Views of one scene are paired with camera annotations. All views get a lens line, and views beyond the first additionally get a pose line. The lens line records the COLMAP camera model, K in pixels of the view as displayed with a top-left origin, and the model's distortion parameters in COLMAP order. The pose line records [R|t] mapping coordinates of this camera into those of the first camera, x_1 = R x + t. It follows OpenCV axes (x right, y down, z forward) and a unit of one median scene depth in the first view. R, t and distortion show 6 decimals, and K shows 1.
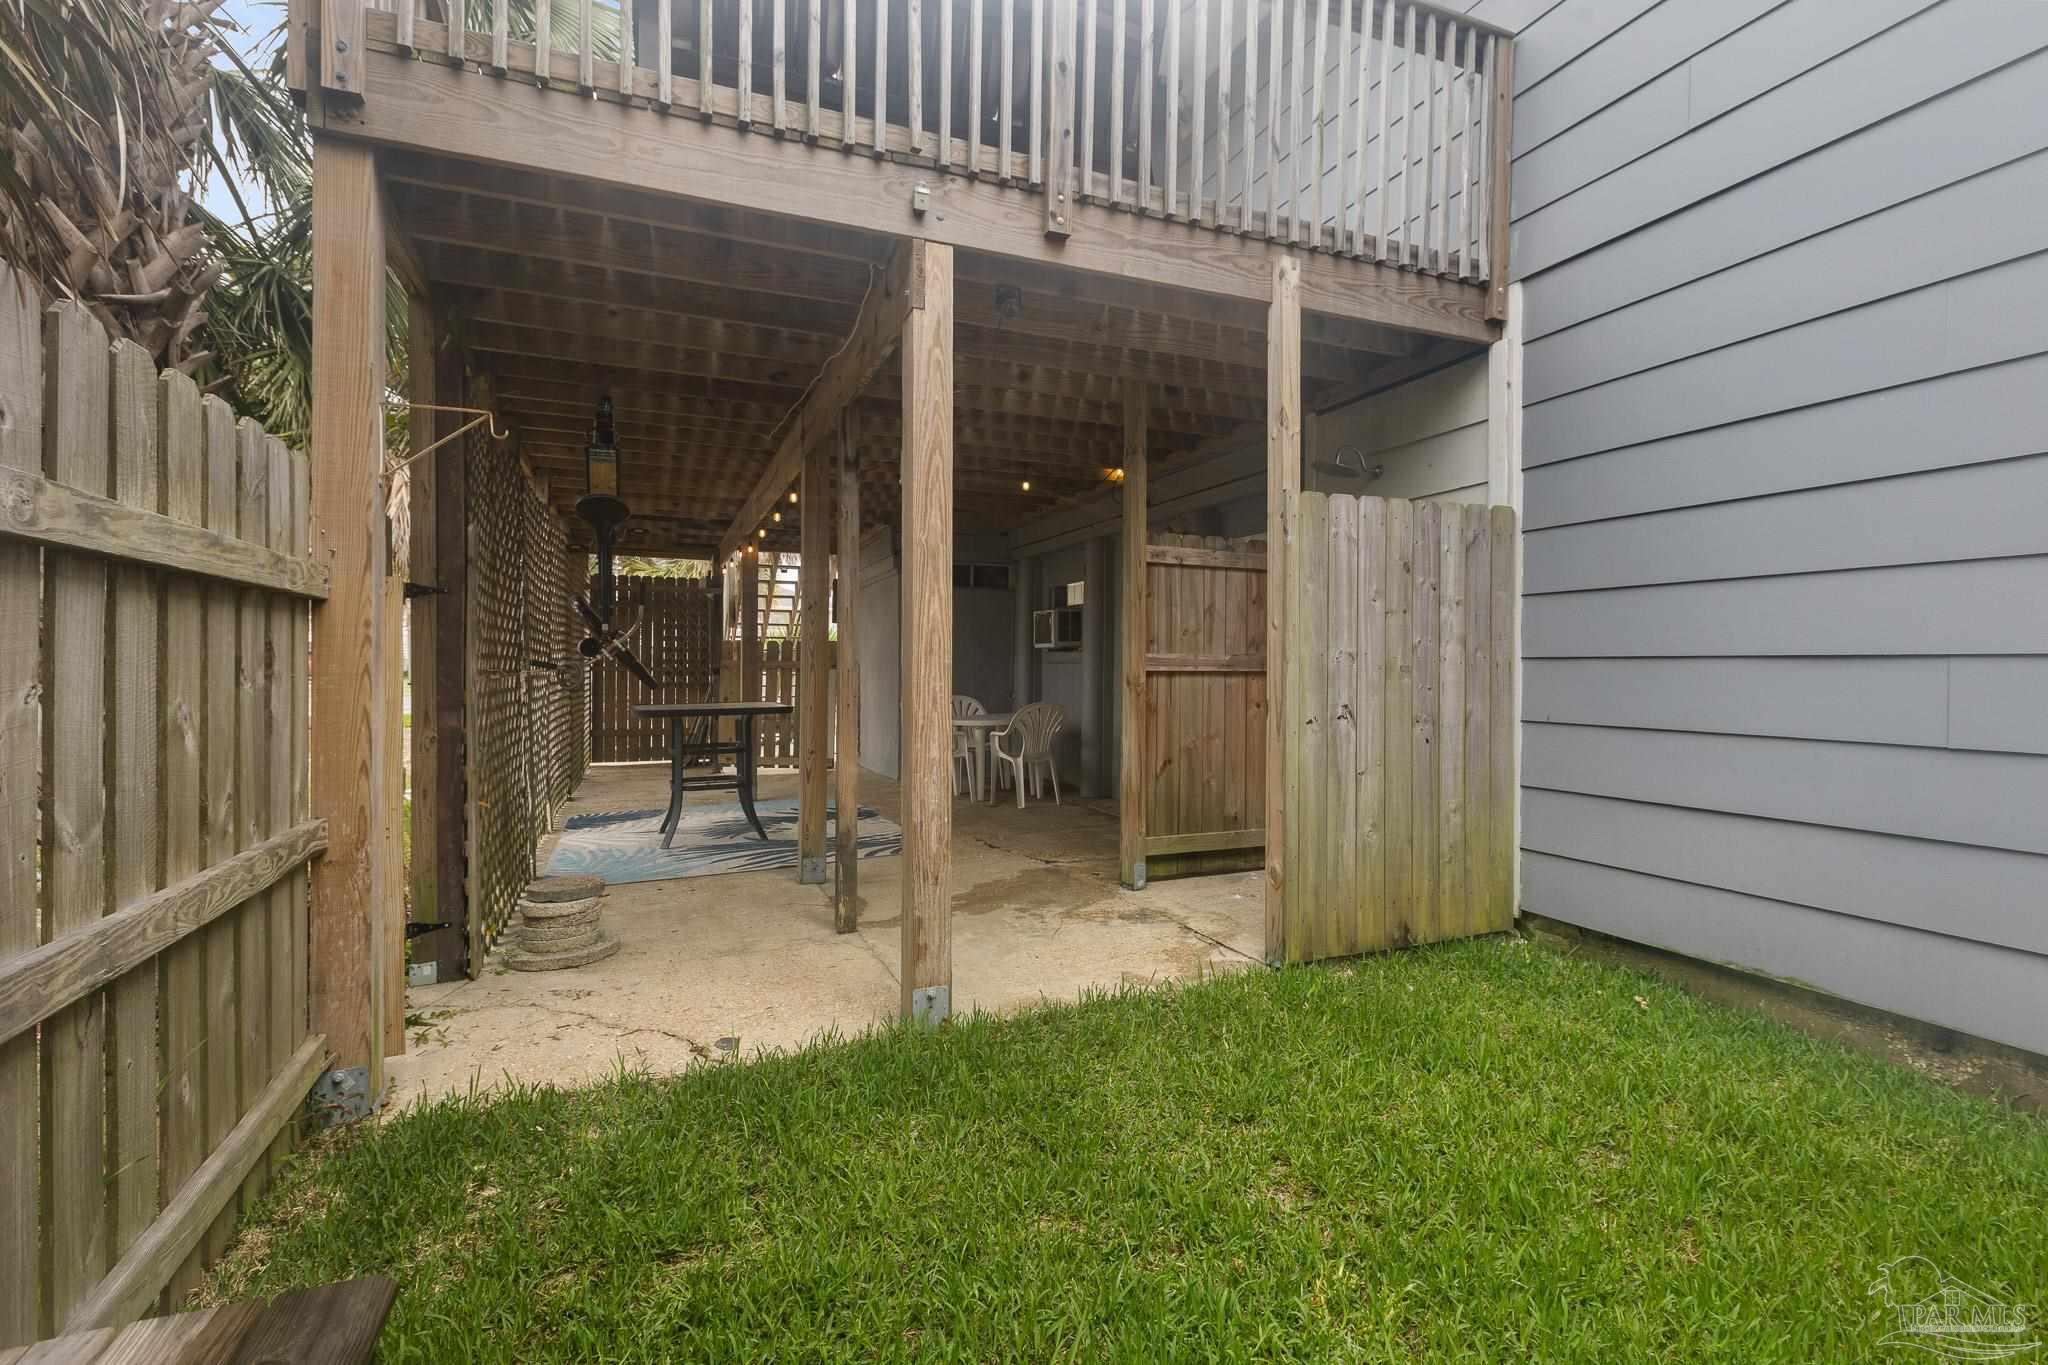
lens RADIAL K [[926.7, 0, 1026.4], [0, 926.7, 684.6], [0, 0, 1]] dist [0.012030, -0.000654]
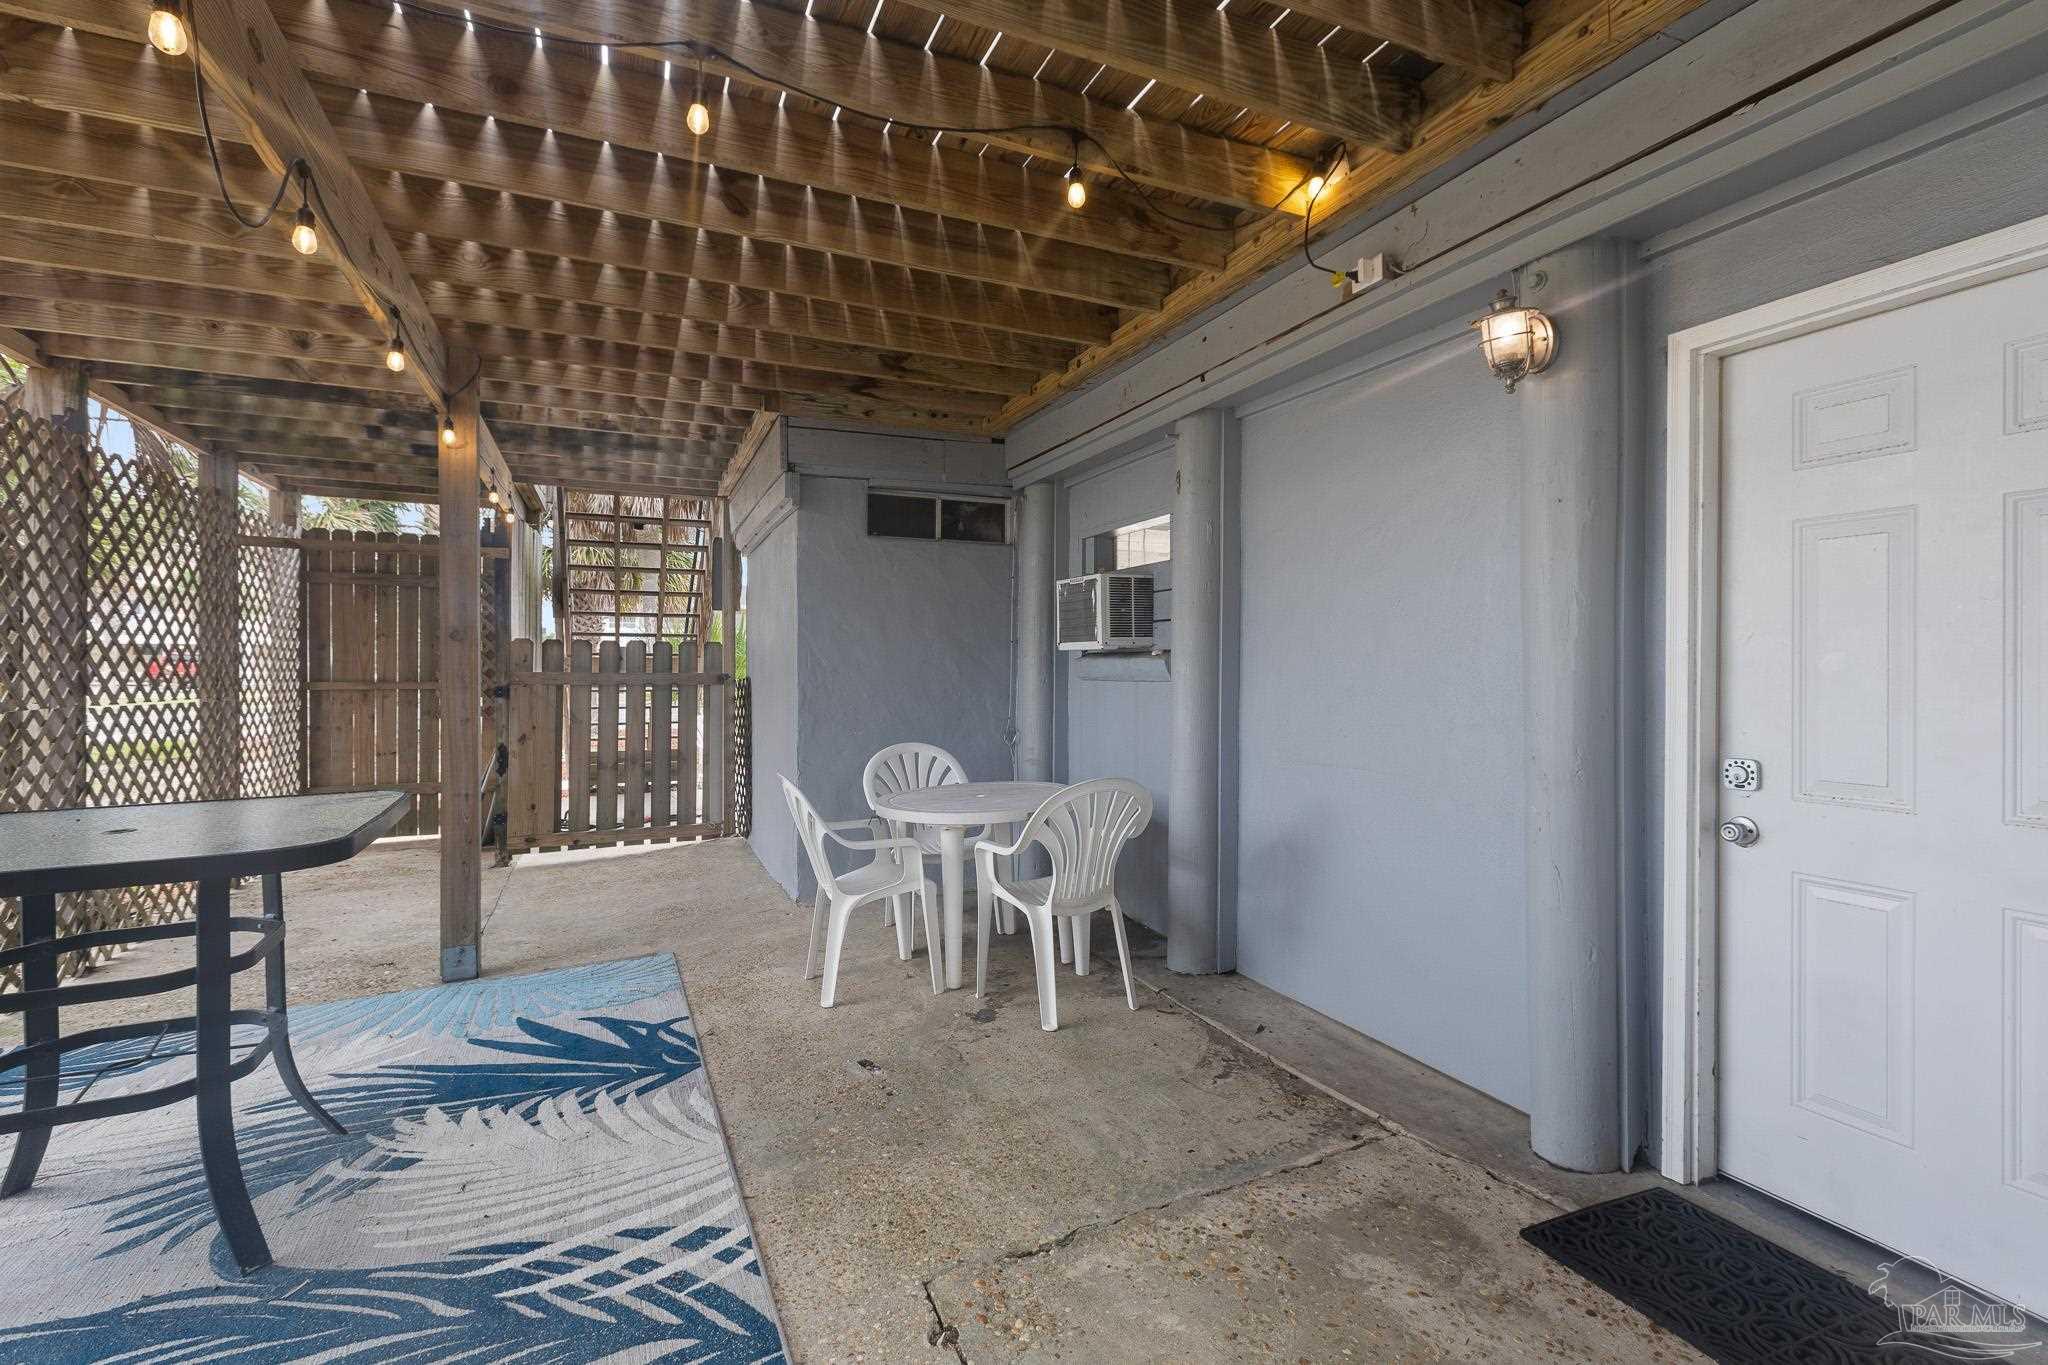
lens RADIAL K [[926.7, 0, 1021.6], [0, 926.7, 673.6], [0, 0, 1]] dist [0.012030, -0.000654]
pose [[0.999770, -0.007075, 0.020246, -0.023325], [0.007310, 0.999906, -0.011582, -0.022105], [-0.020163, 0.011727, 0.999728, 0.506819]]
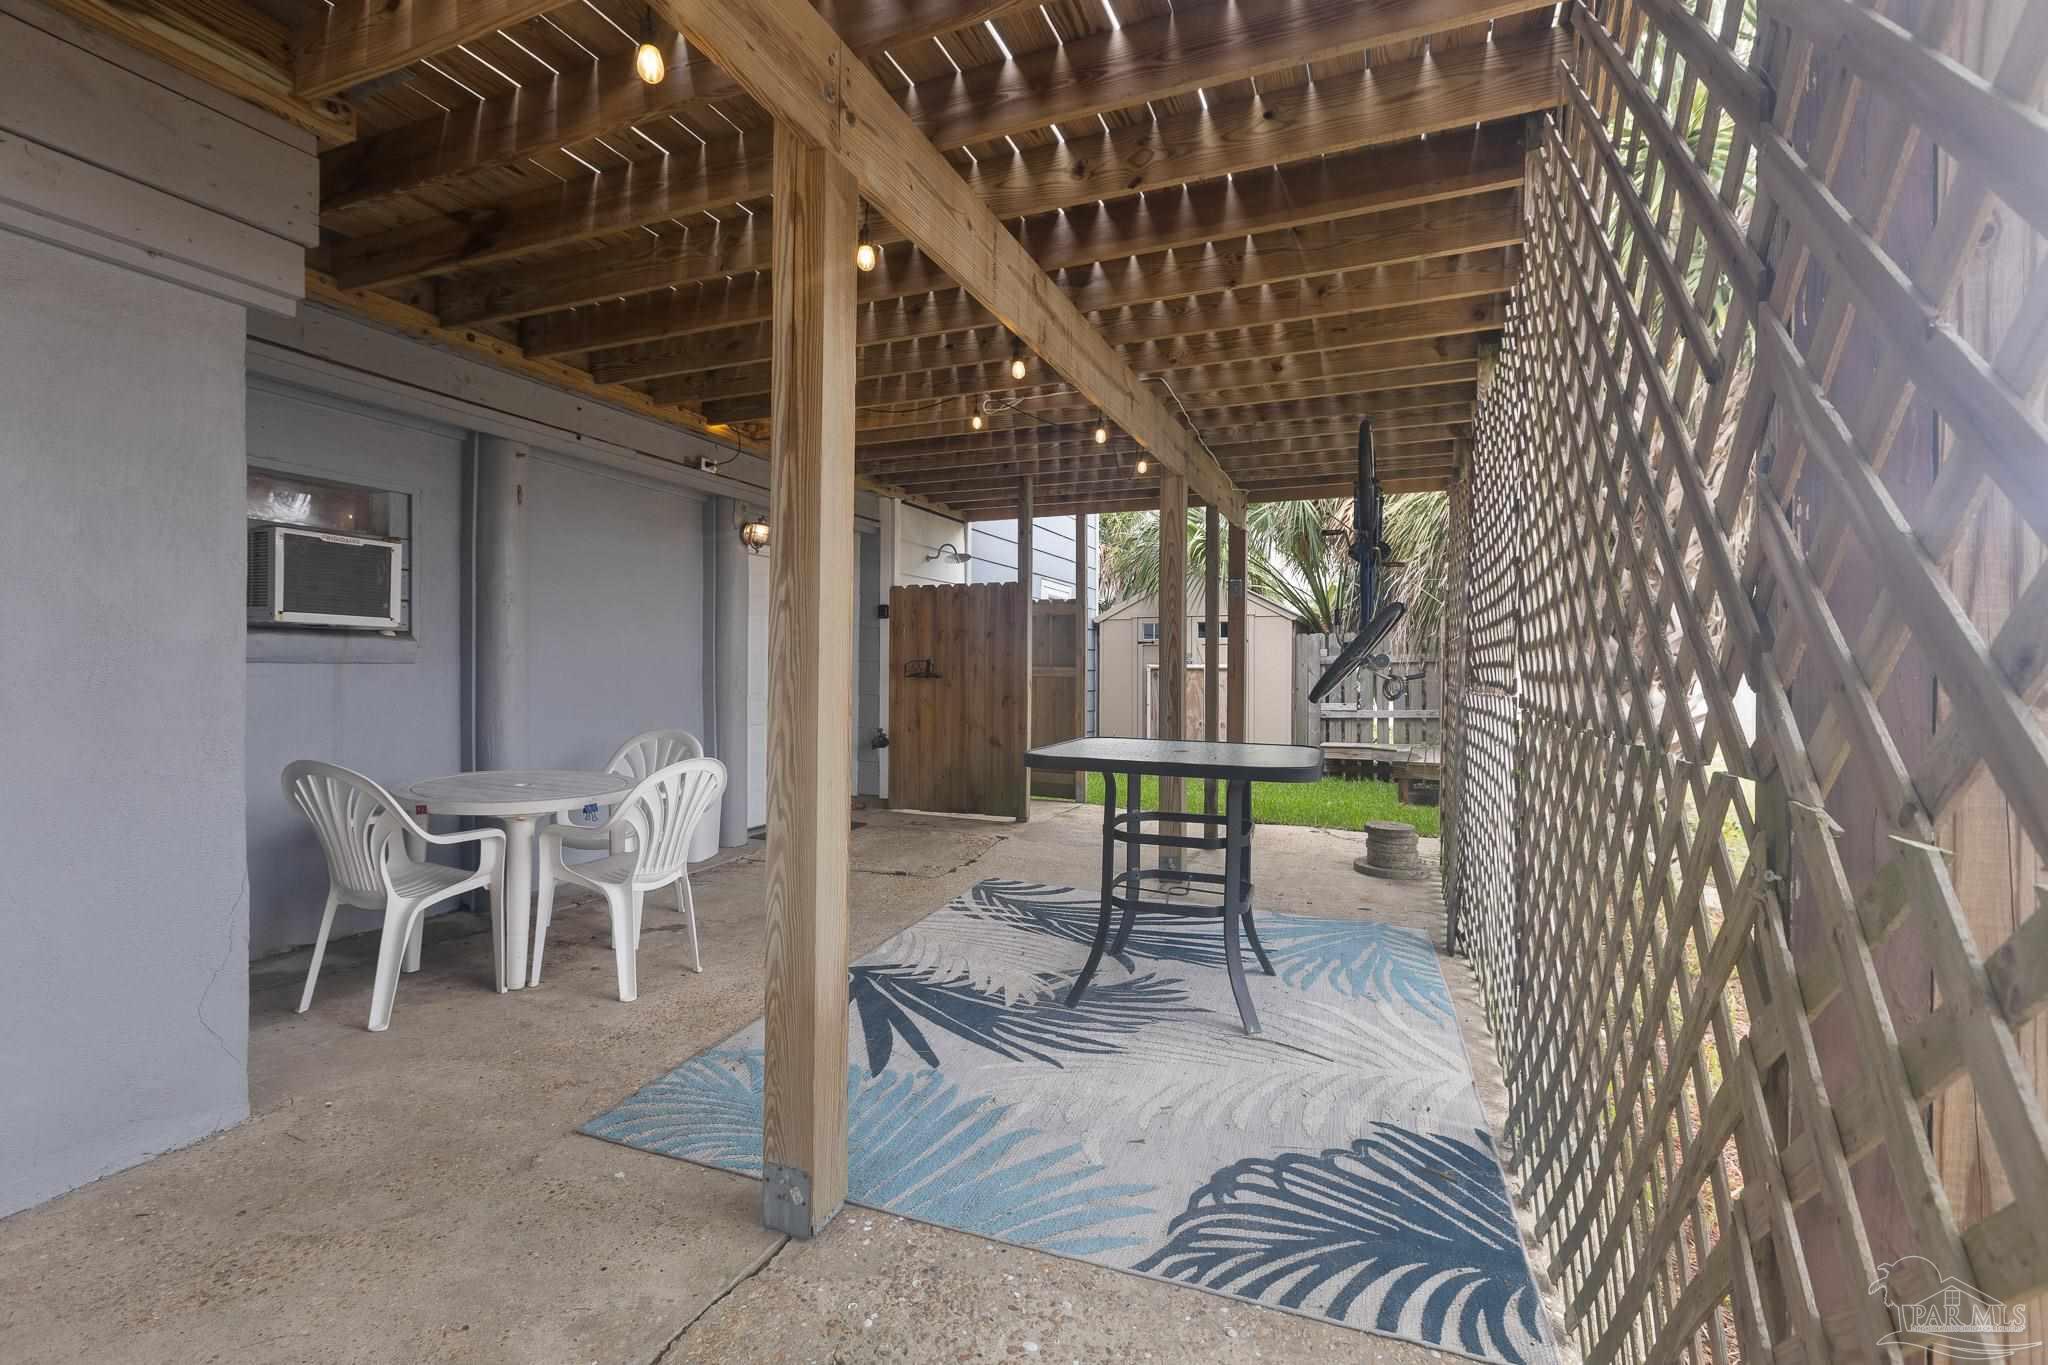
lens RADIAL K [[926.7, 0, 1016.6], [0, 926.7, 687.2], [0, 0, 1]] dist [0.012030, -0.000654]
pose [[-0.735533, -0.009678, 0.677420, -0.510454], [-0.000704, 0.999908, 0.013520, -0.018449], [-0.677489, 0.009468, -0.735472, 1.148596]]
